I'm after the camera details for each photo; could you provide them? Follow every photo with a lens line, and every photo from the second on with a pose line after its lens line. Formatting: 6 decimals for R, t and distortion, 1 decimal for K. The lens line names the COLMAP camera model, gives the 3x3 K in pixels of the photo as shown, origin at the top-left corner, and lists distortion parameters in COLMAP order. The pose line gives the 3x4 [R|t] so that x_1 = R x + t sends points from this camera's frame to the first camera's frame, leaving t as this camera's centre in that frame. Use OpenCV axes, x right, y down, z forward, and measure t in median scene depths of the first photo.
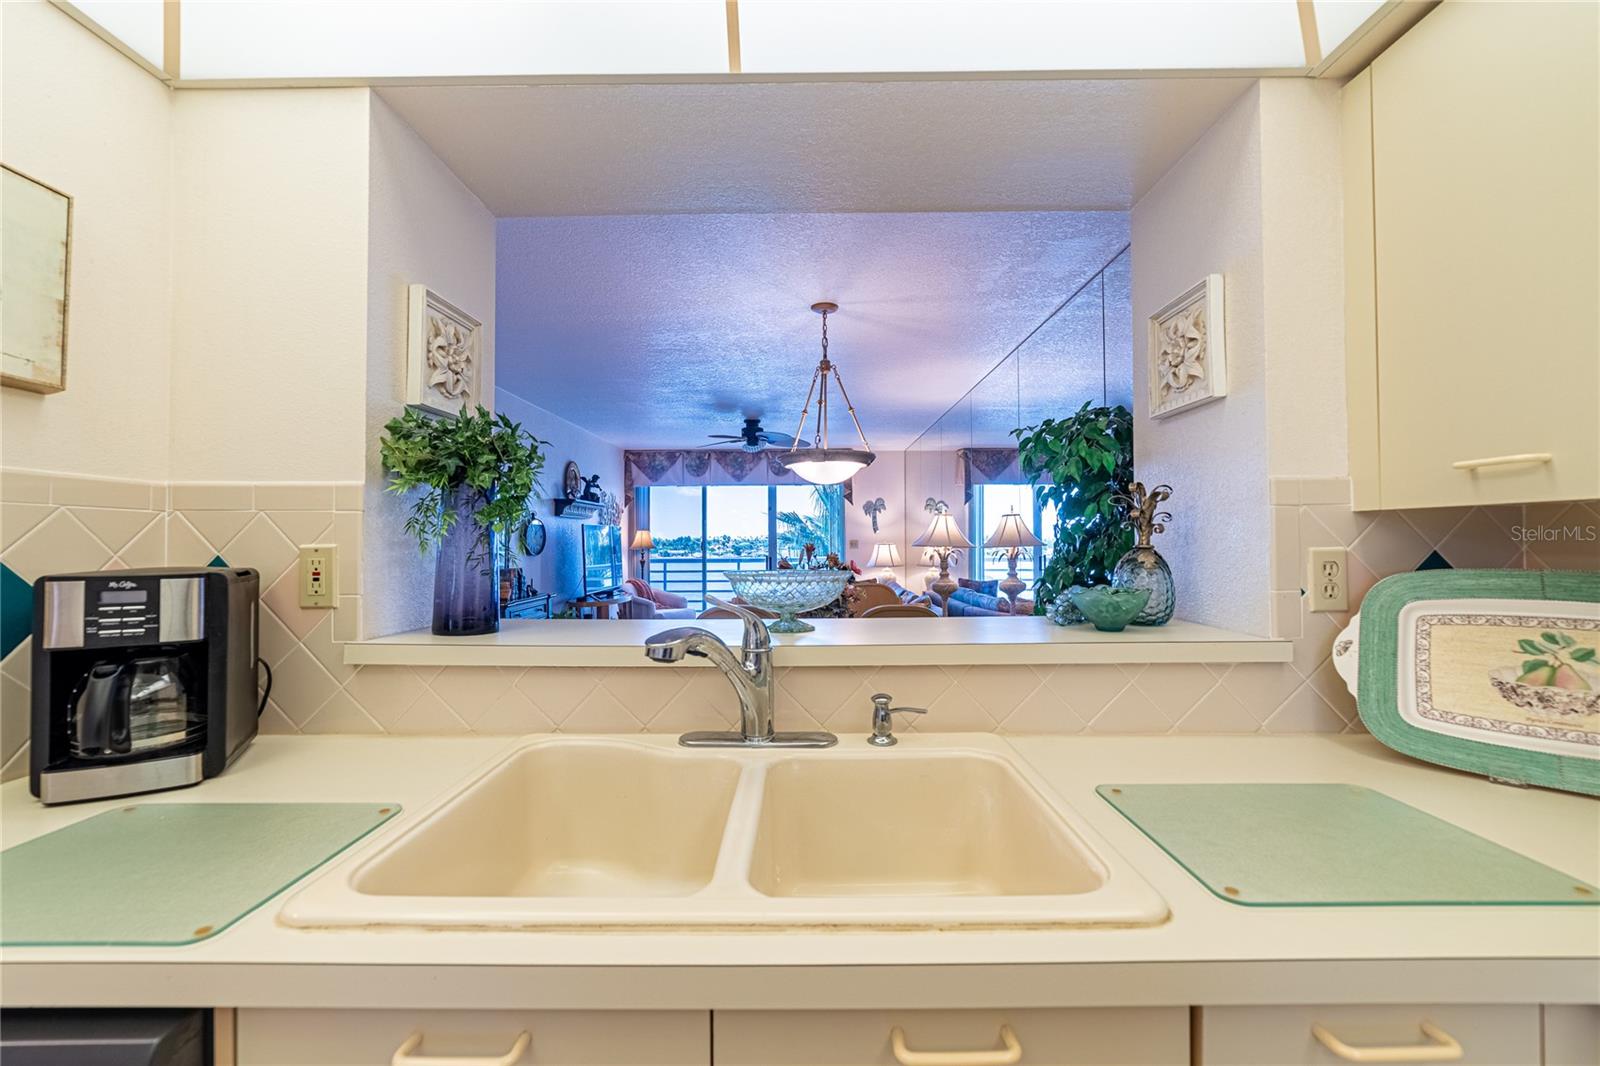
lens RADIAL K [[644.3, 0, 795.0], [0, 644.3, 540.4], [0, 0, 1]] dist [-0.030618, 0.009477]
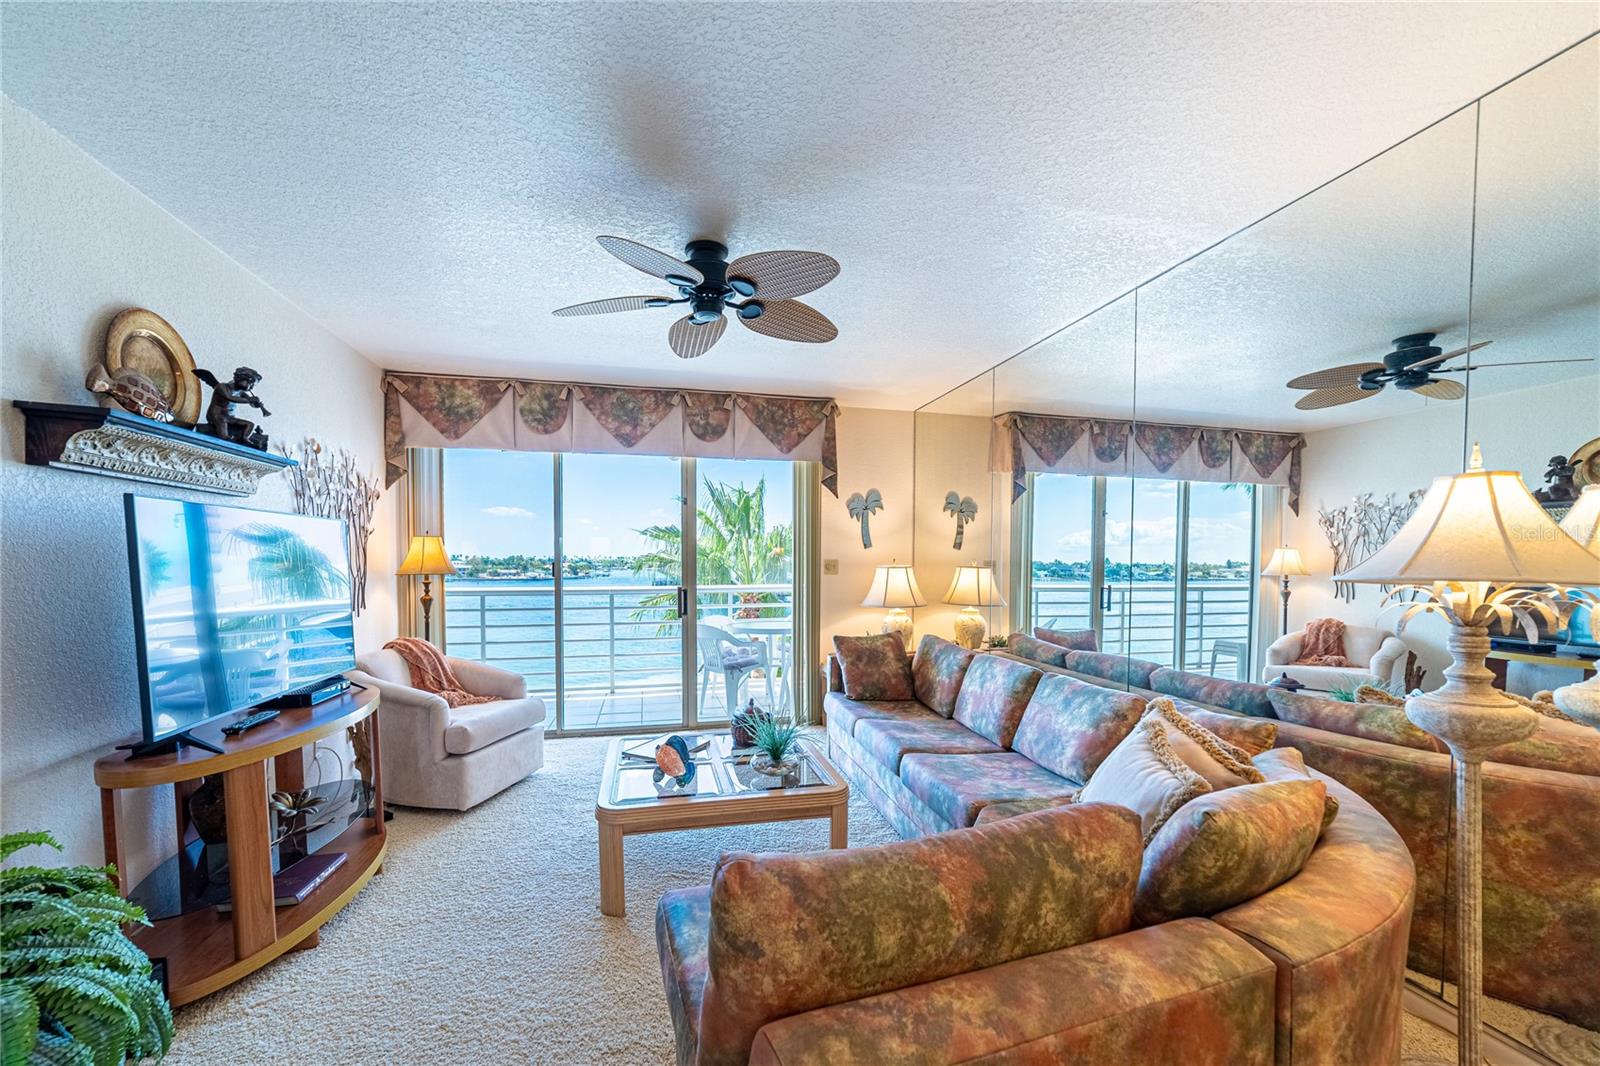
lens RADIAL K [[624.3, 0, 789.3], [0, 624.3, 578.2], [0, 0, 1]] dist [-0.019887, 0.009967]
pose [[0.970539, 0.000708, 0.240943, -0.108512], [-0.007272, 0.999626, 0.026352, 0.001605], [-0.240834, -0.027327, 0.970181, 0.622770]]
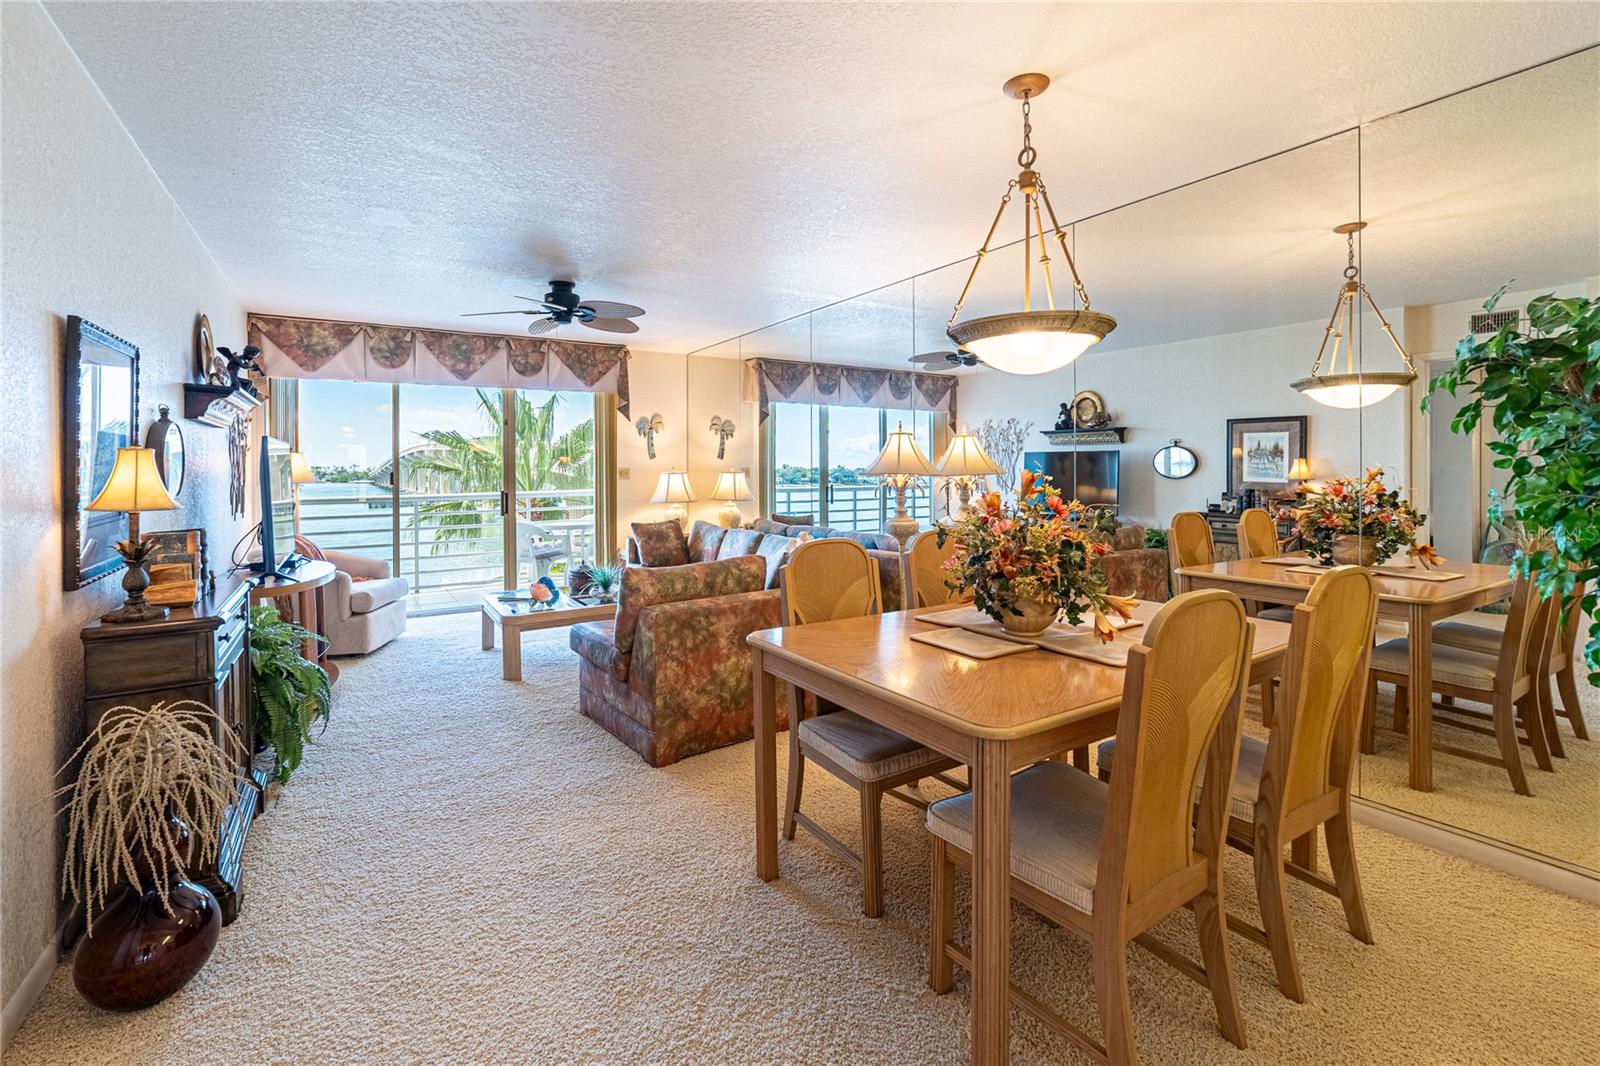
lens RADIAL K [[703.1, 0, 767.0], [0, 703.1, 465.5], [0, 0, 1]] dist [-0.001338, -0.000105]
pose [[0.853229, 0.000457, 0.521536, -0.259776], [0.003137, 0.999977, -0.006007, 0.002199], [-0.521527, 0.006762, 0.853208, 0.292271]]
